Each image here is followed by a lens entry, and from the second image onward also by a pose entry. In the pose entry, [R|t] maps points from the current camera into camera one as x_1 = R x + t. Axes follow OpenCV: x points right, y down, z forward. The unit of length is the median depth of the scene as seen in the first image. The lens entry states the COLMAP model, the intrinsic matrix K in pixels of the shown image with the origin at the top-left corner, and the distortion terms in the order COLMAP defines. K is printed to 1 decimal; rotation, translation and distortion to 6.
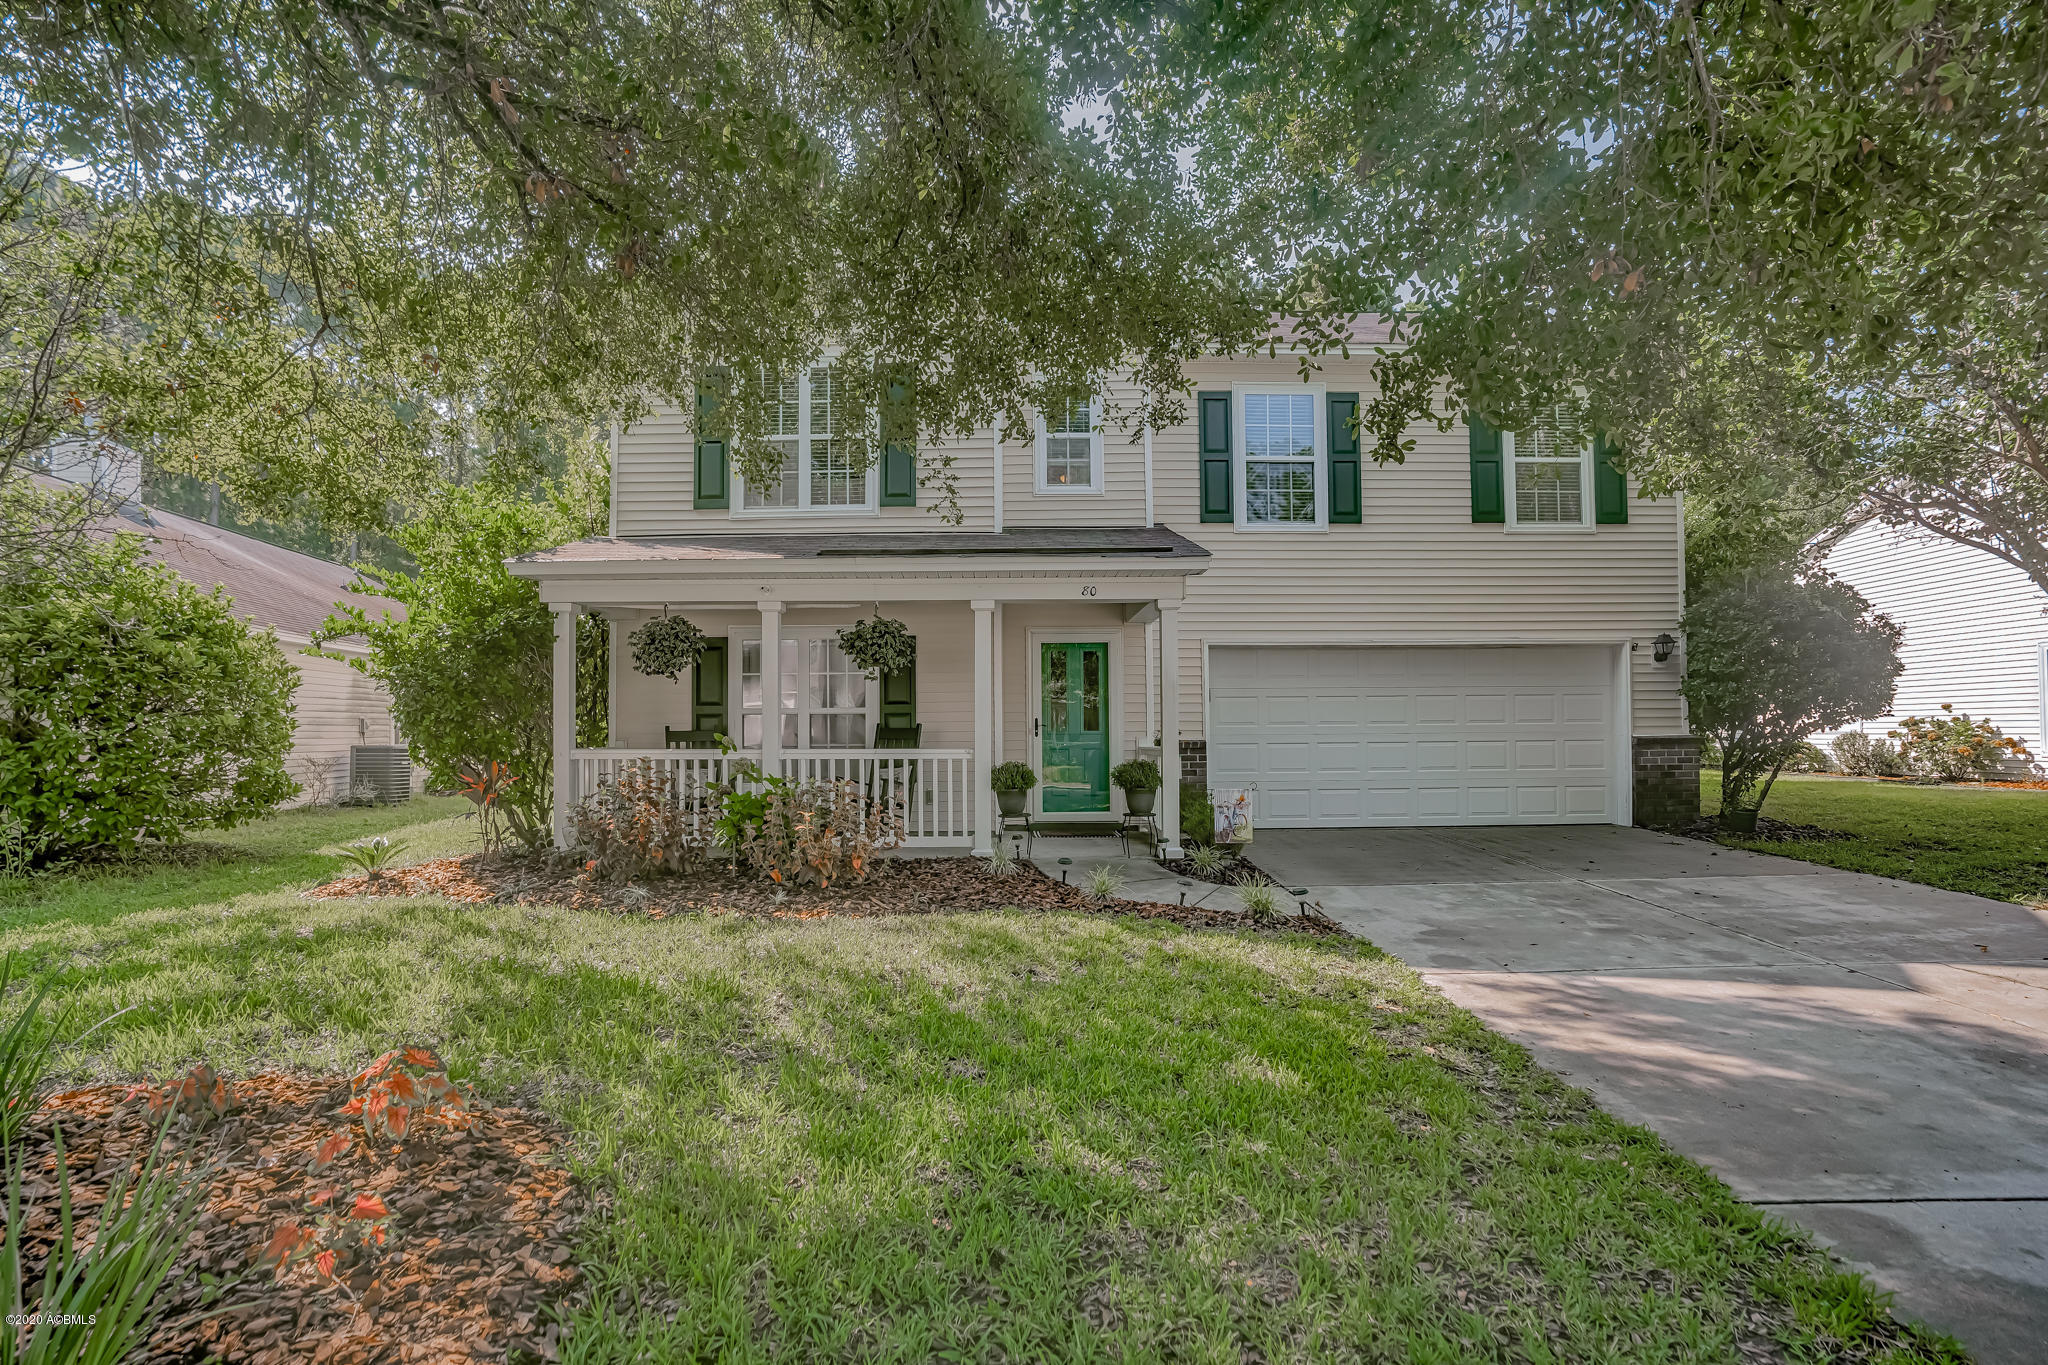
lens RADIAL K [[958.4, 0, 1057.4], [0, 958.4, 732.6], [0, 0, 1]] dist [-0.059811, 0.023498]
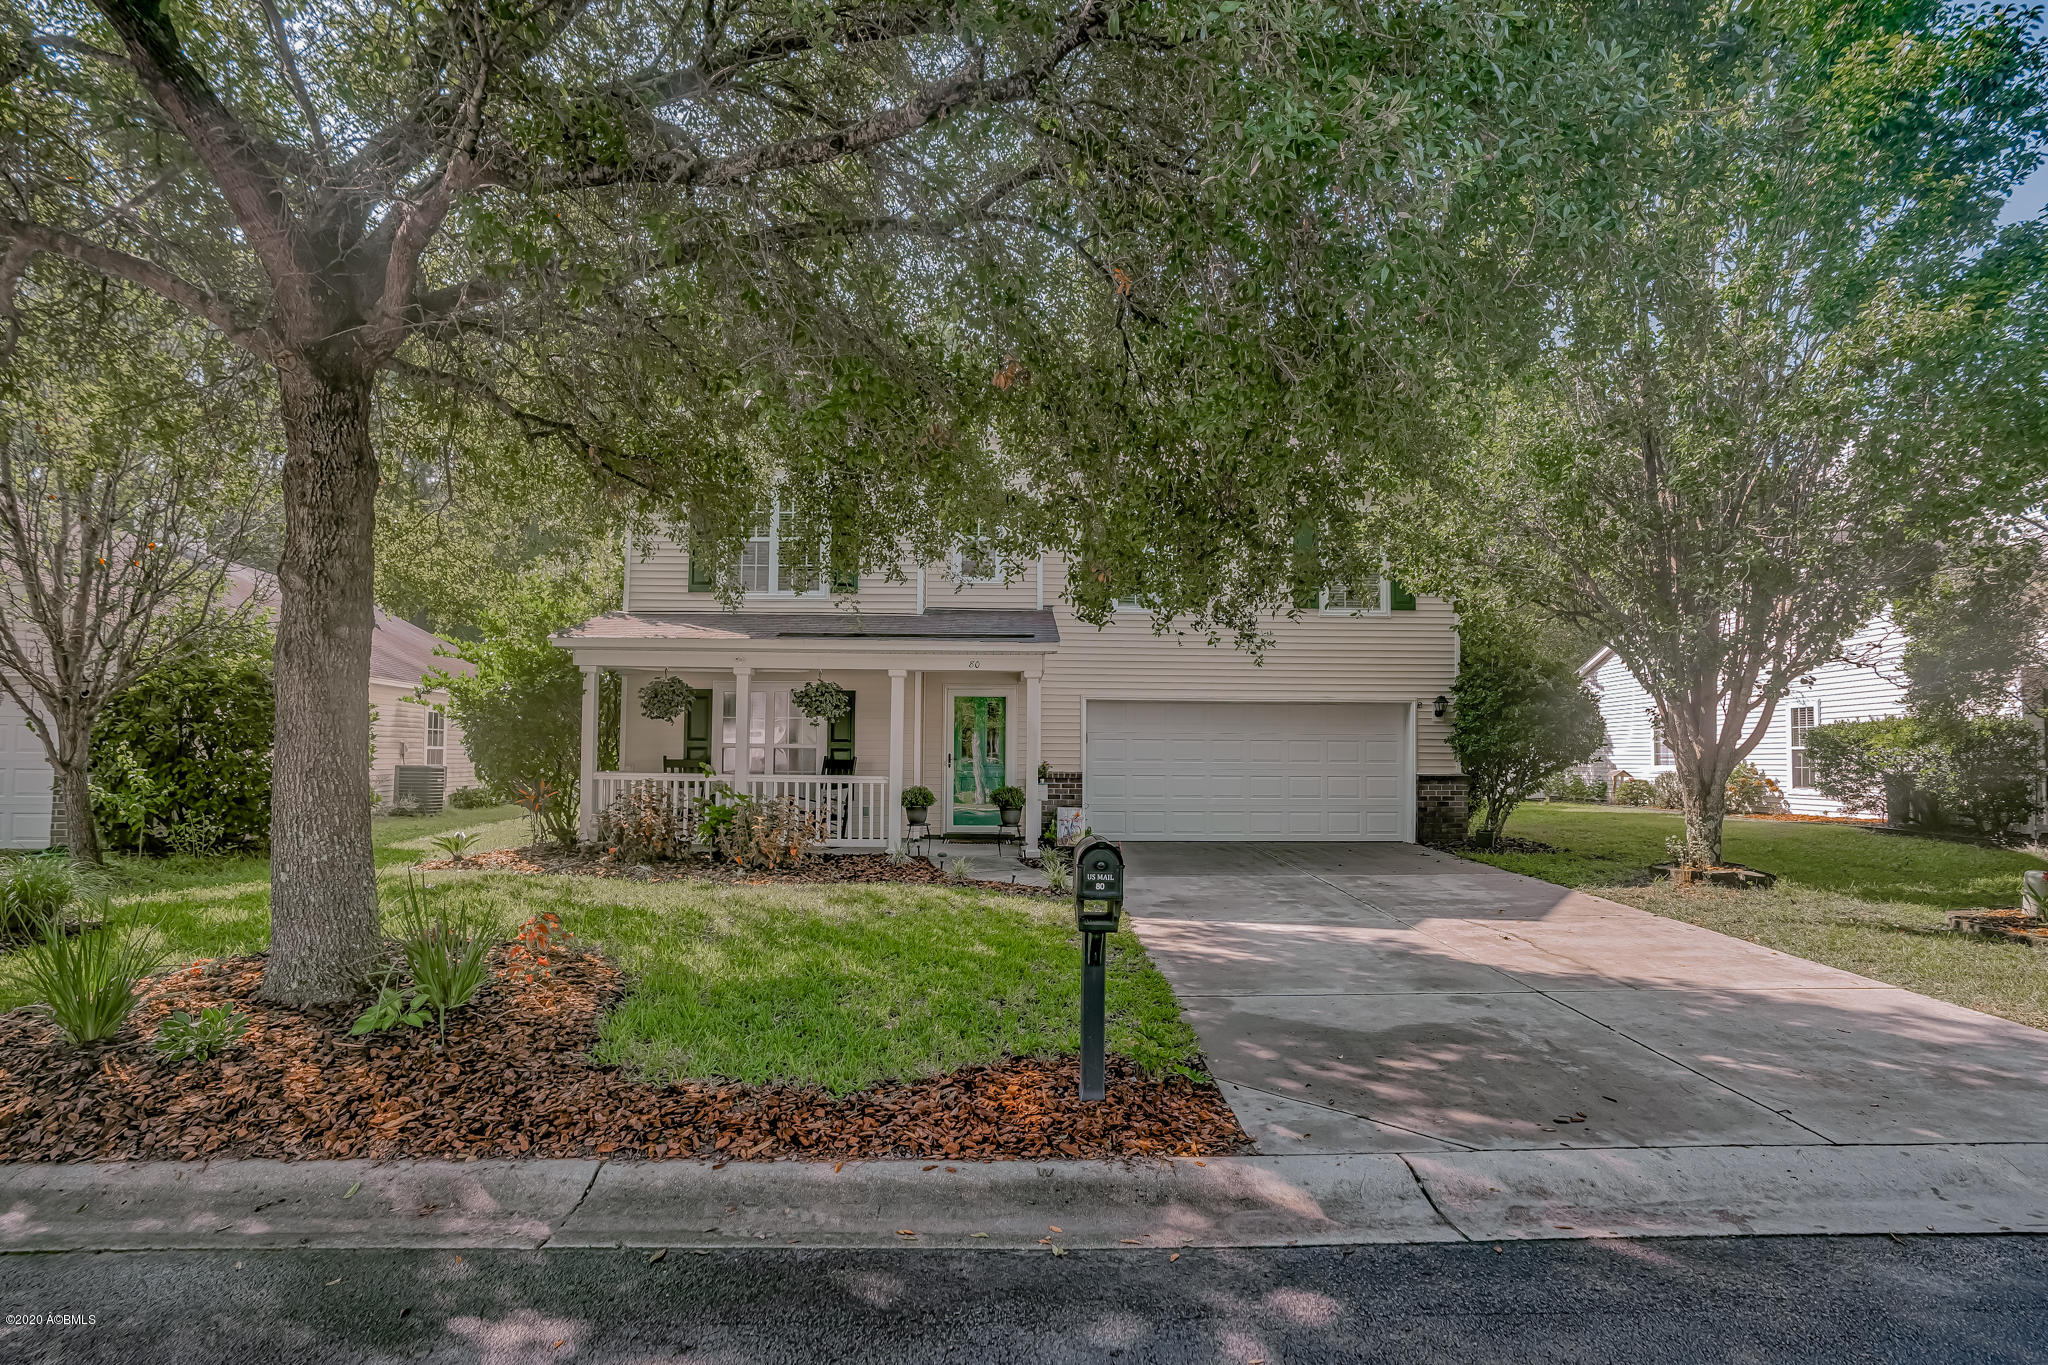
lens RADIAL K [[968.0, 0, 1101.0], [0, 968.0, 744.5], [0, 0, 1]] dist [-0.040921, 0.000879]
pose [[0.999003, 0.016247, 0.041576, 0.158459], [-0.015587, 0.999748, -0.016164, -0.011249], [-0.041828, 0.015500, 0.999005, -0.408151]]
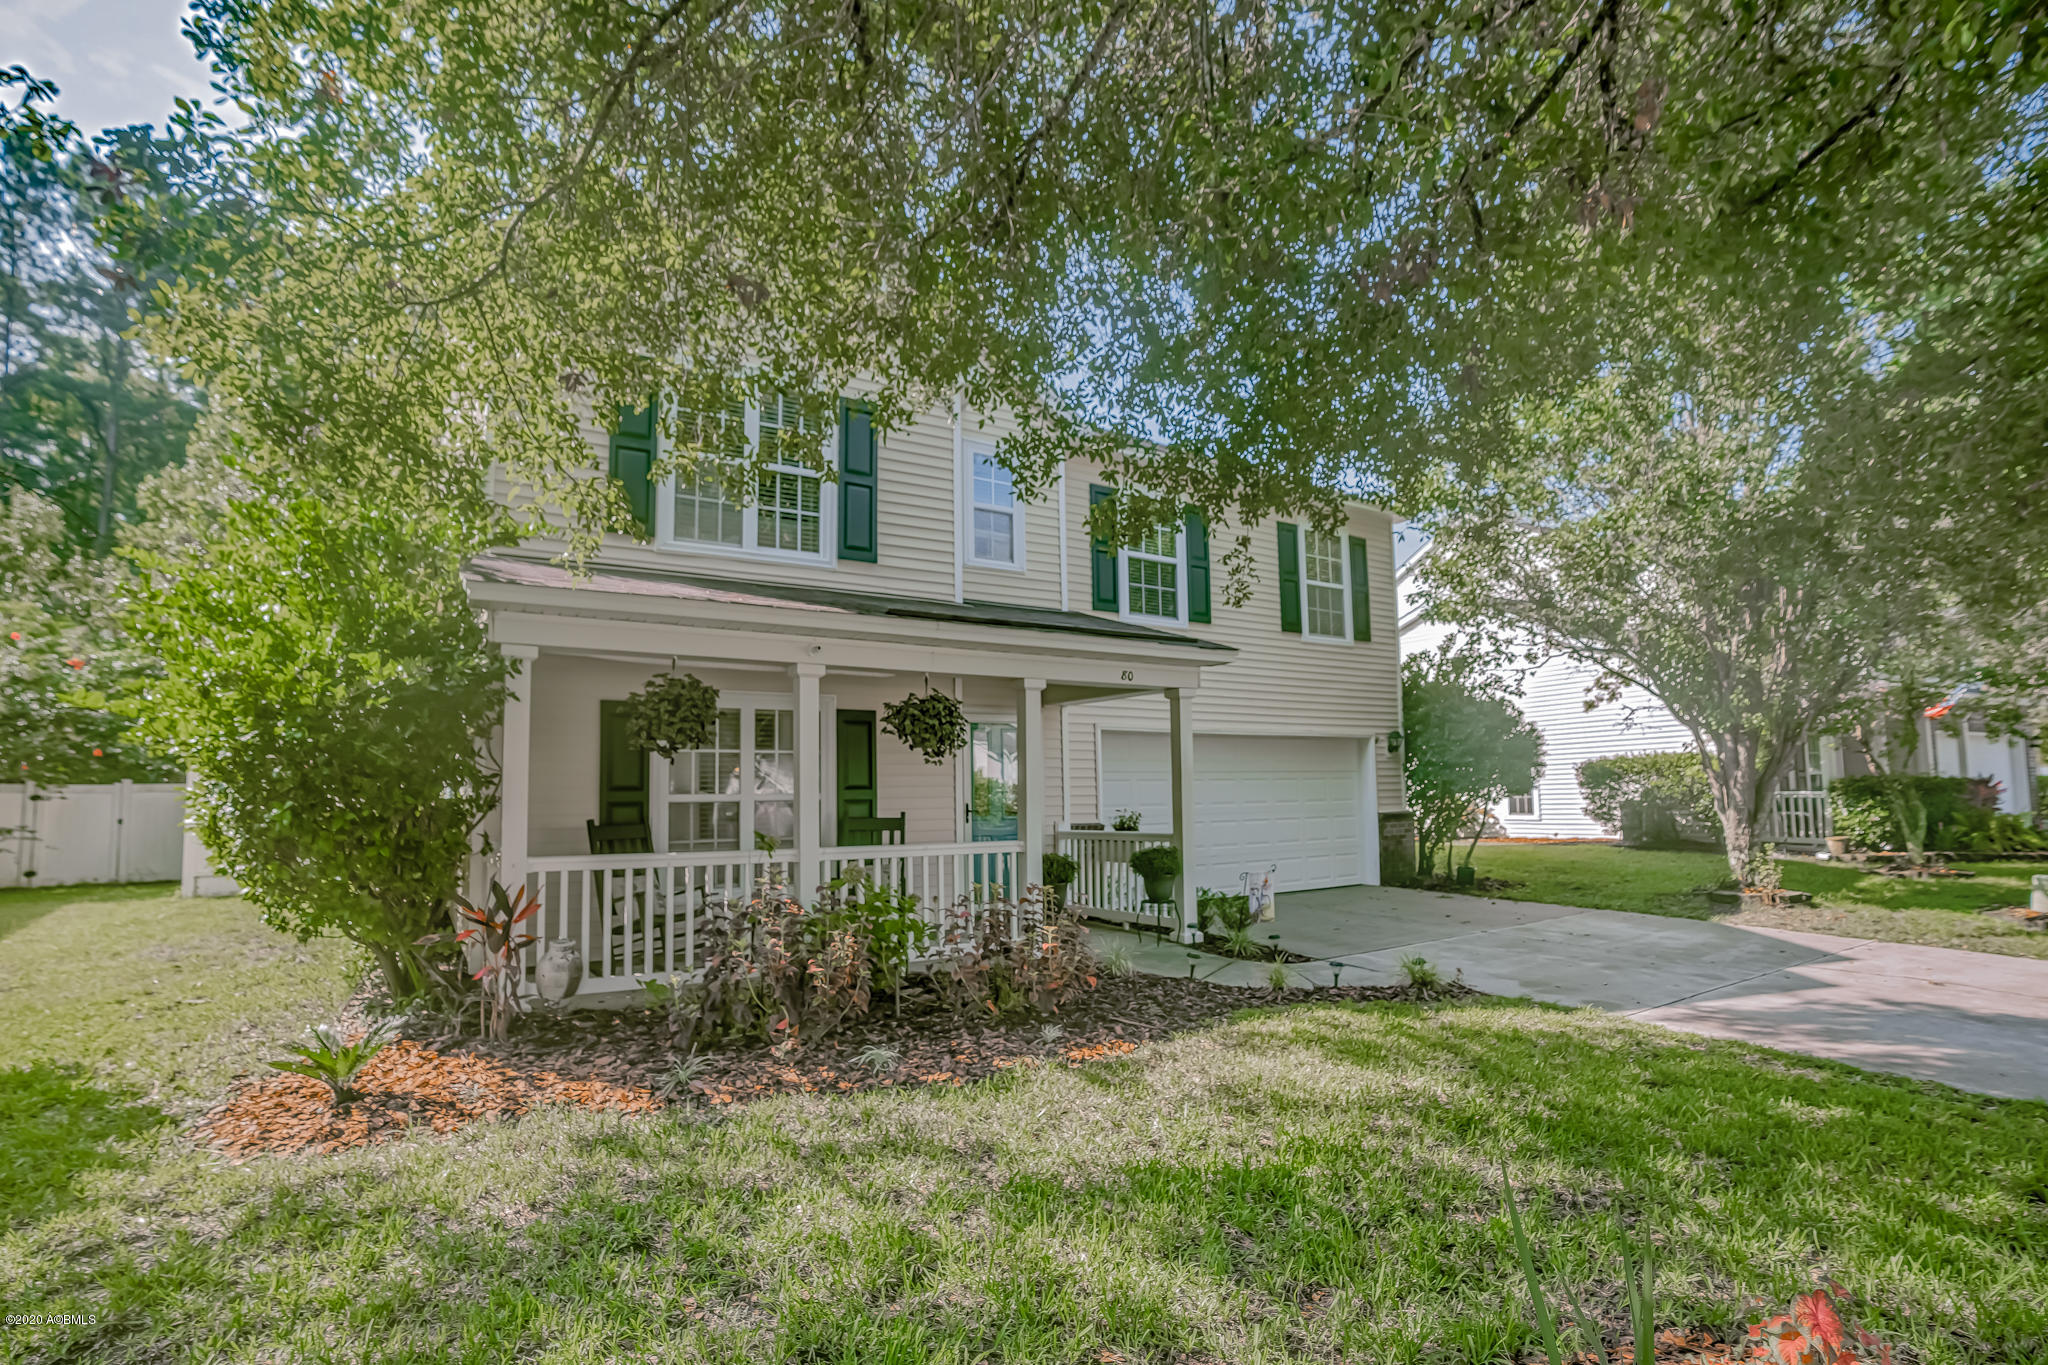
lens RADIAL K [[958.4, 0, 1057.4], [0, 958.4, 732.6], [0, 0, 1]] dist [-0.059811, 0.023498]
pose [[0.847811, 0.029729, 0.529464, -0.539713], [0.009825, 0.997375, -0.071733, -0.020352], [-0.530207, 0.066018, 0.845294, 0.209519]]
